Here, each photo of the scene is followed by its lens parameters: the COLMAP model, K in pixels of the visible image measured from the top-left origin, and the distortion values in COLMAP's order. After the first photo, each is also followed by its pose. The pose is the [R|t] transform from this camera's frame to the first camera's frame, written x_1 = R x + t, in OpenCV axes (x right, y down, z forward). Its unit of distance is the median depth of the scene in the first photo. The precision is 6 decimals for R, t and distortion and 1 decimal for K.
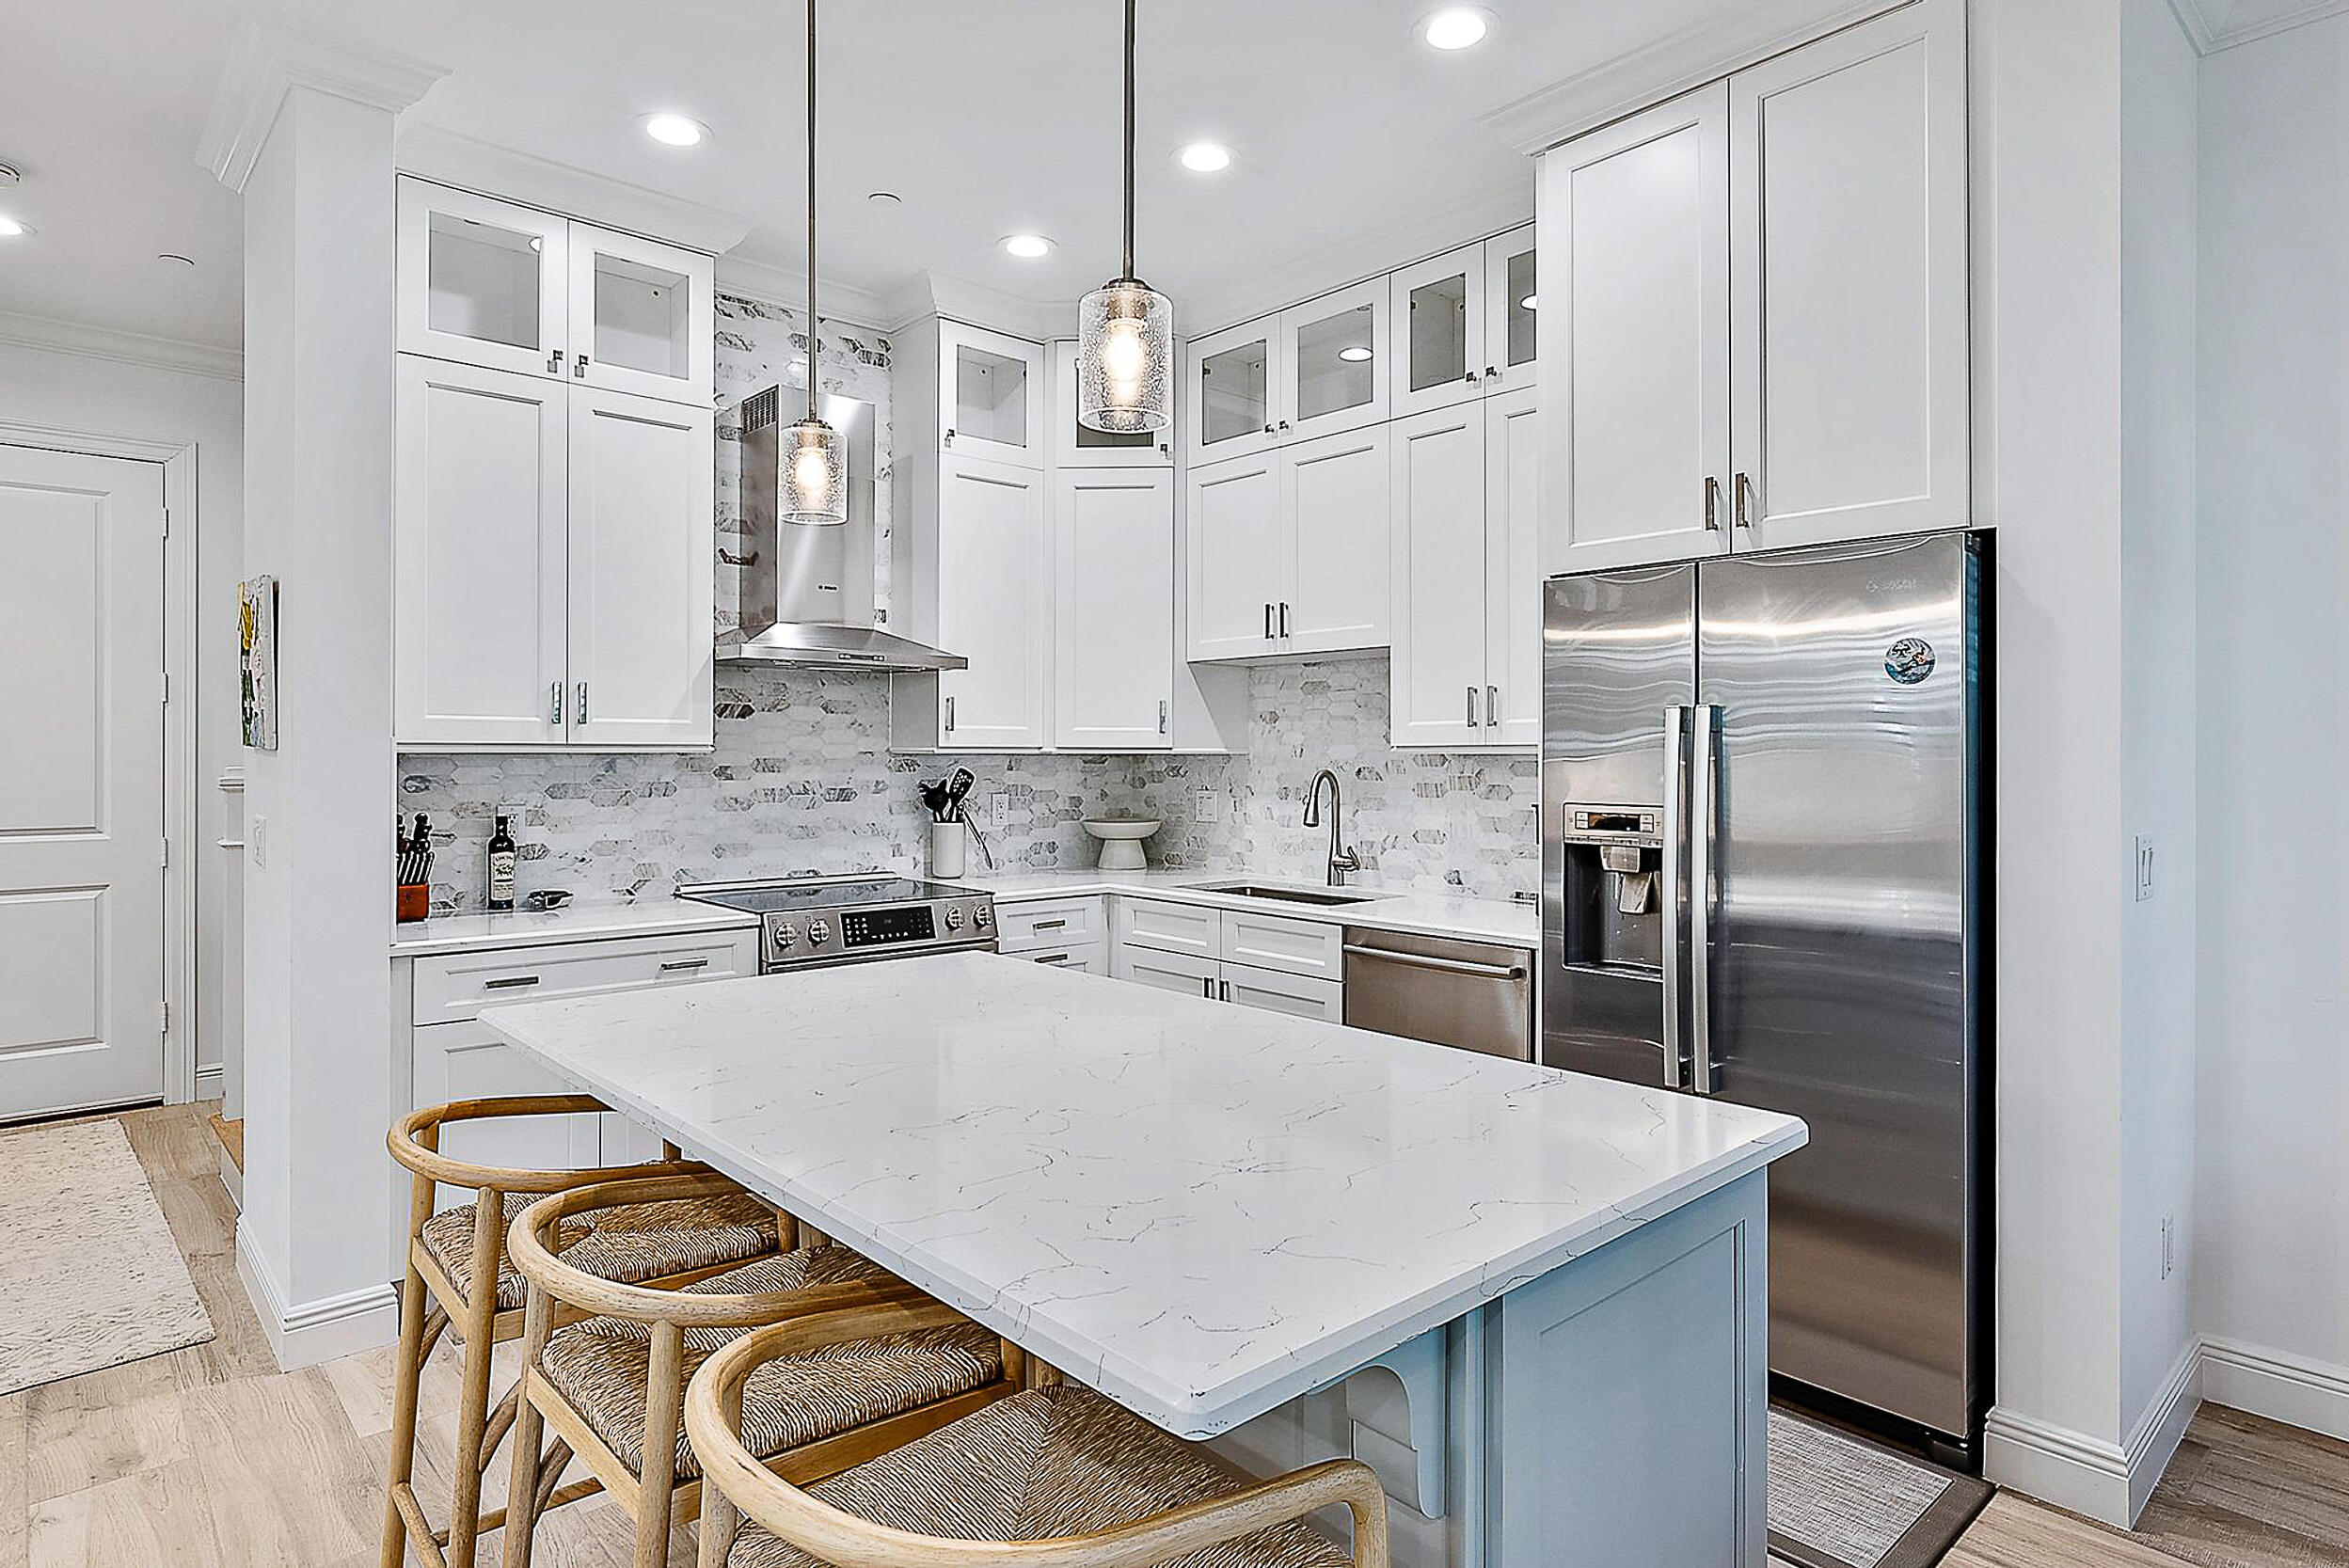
lens RADIAL K [[1313.2, 0, 1183.4], [0, 1313.2, 752.7], [0, 0, 1]] dist [0.000113, -0.000214]
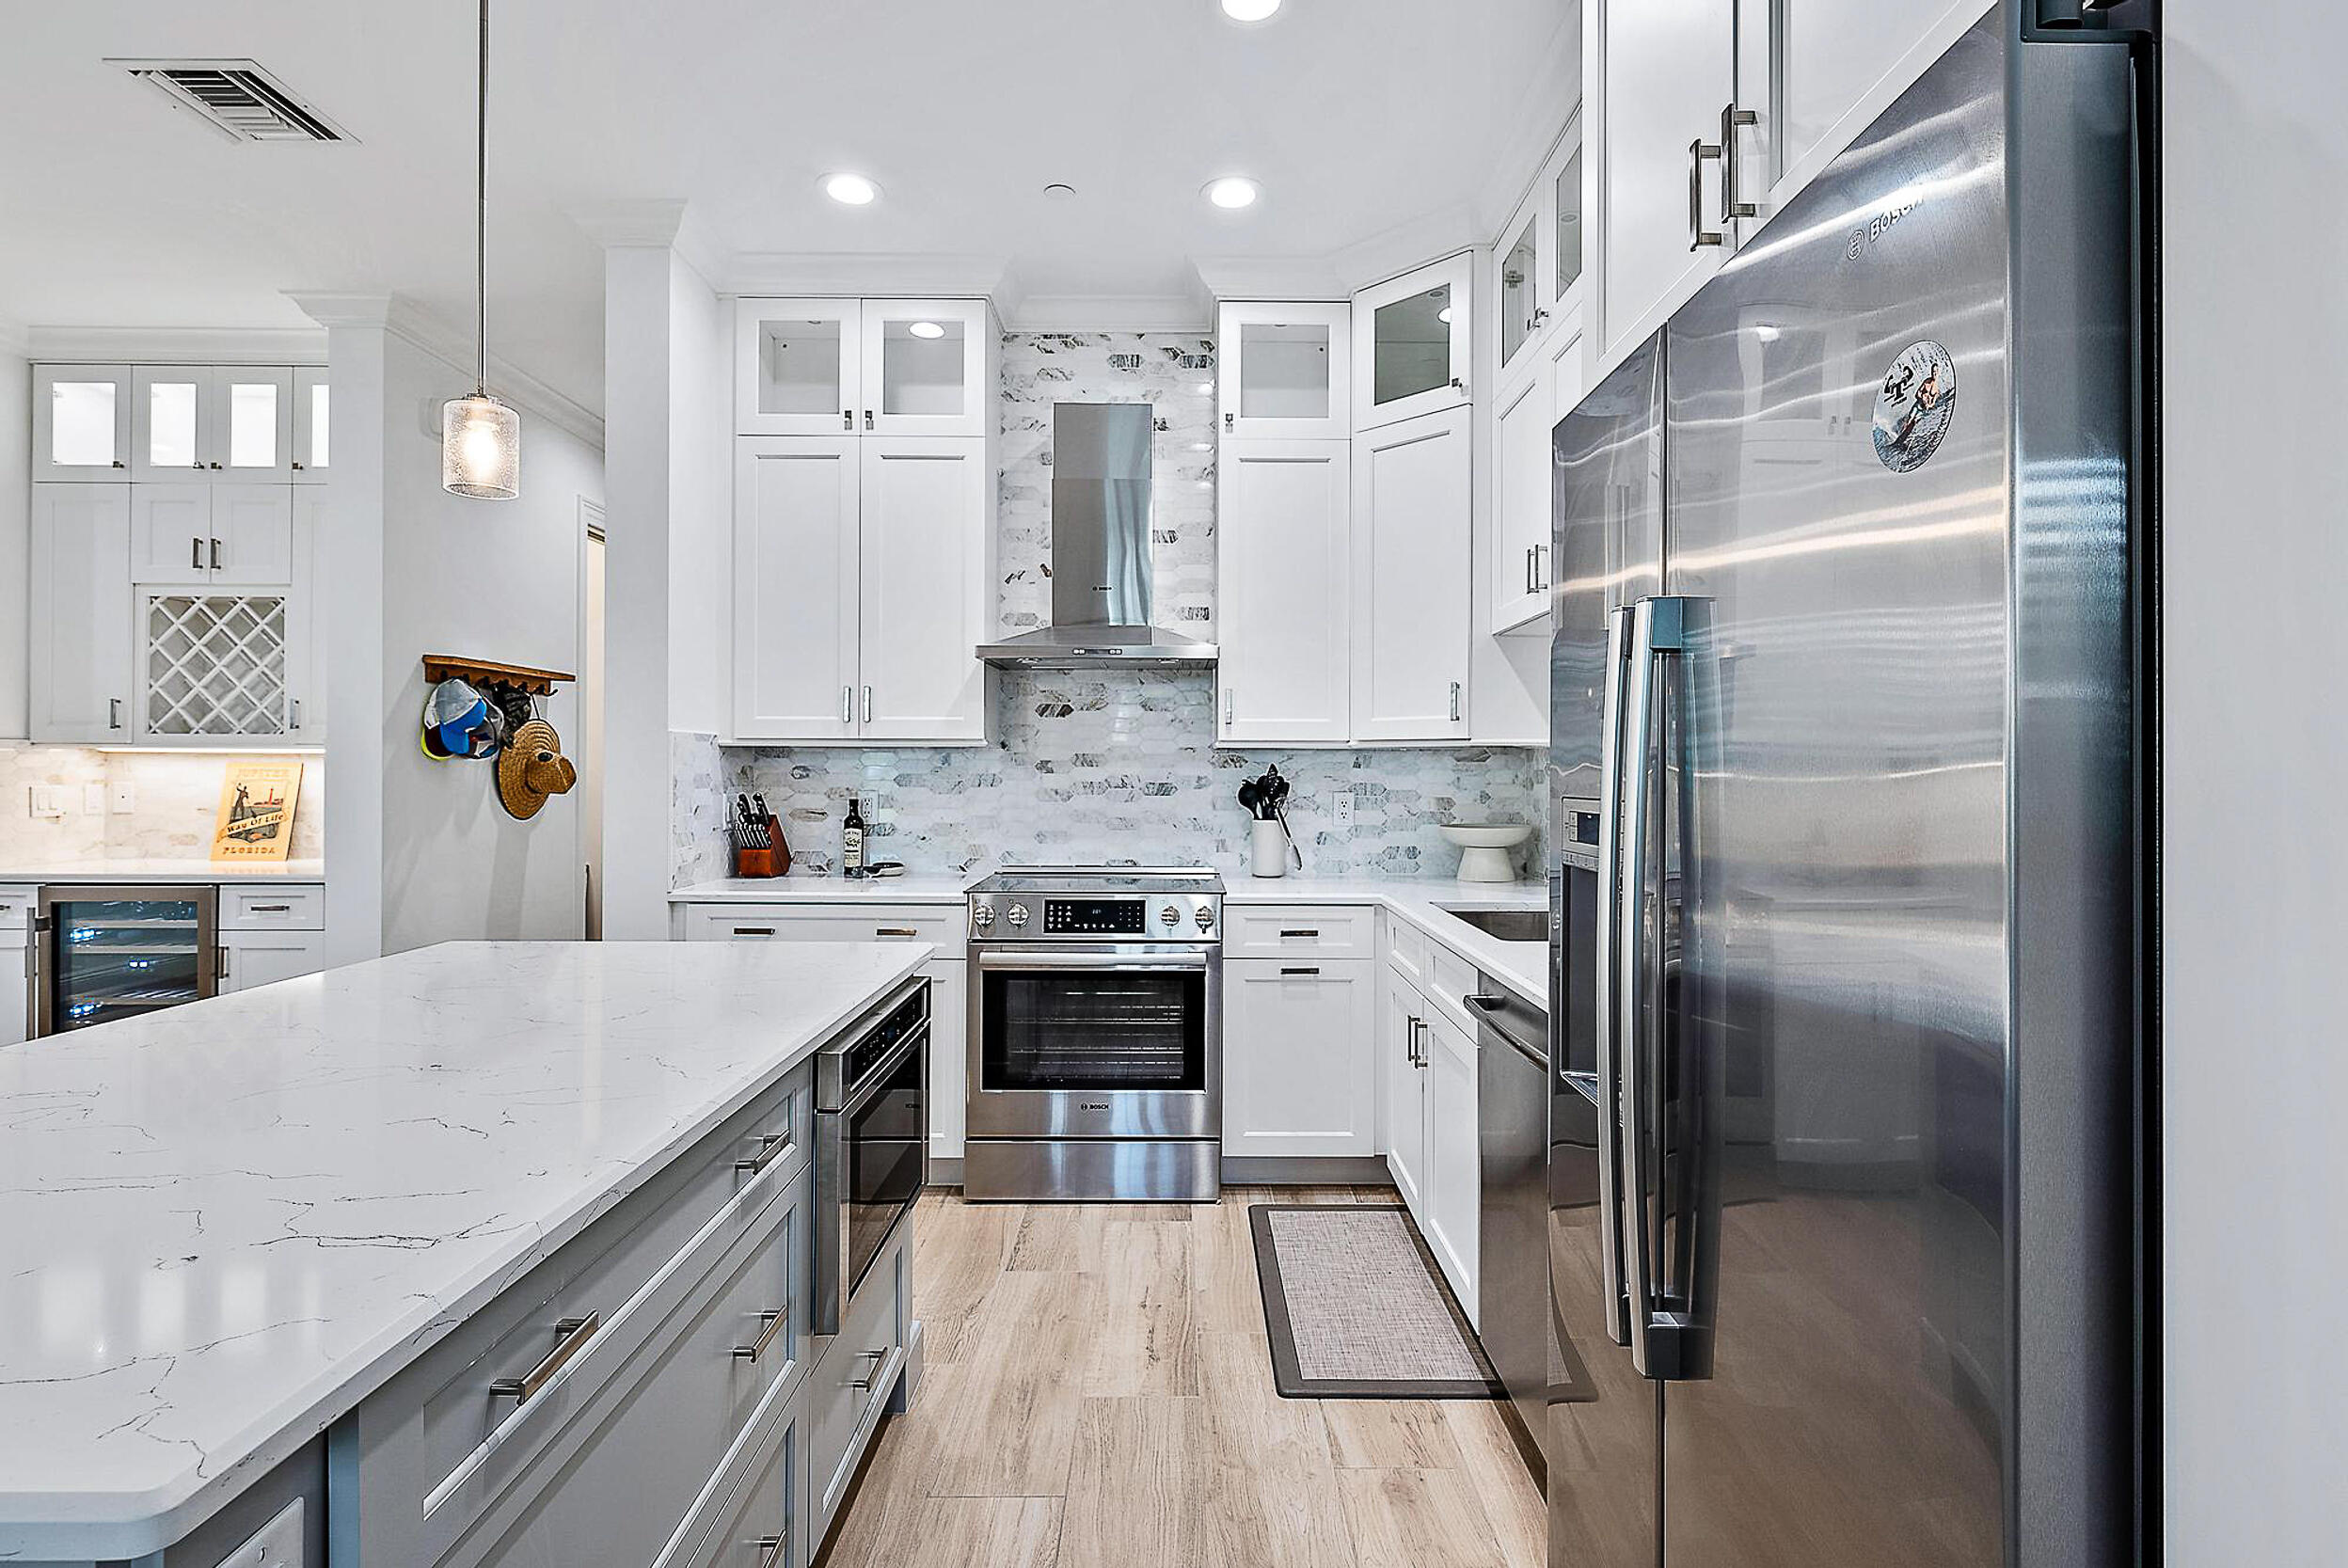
lens RADIAL K [[1125.7, 0, 1172.6], [0, 1125.7, 770.7], [0, 0, 1]] dist [0.002662, 0.000379]
pose [[0.737712, -0.000136, -0.675115, 0.389799], [-0.001966, 0.999995, -0.002350, 0.021937], [0.675113, 0.003061, 0.737708, 0.394572]]
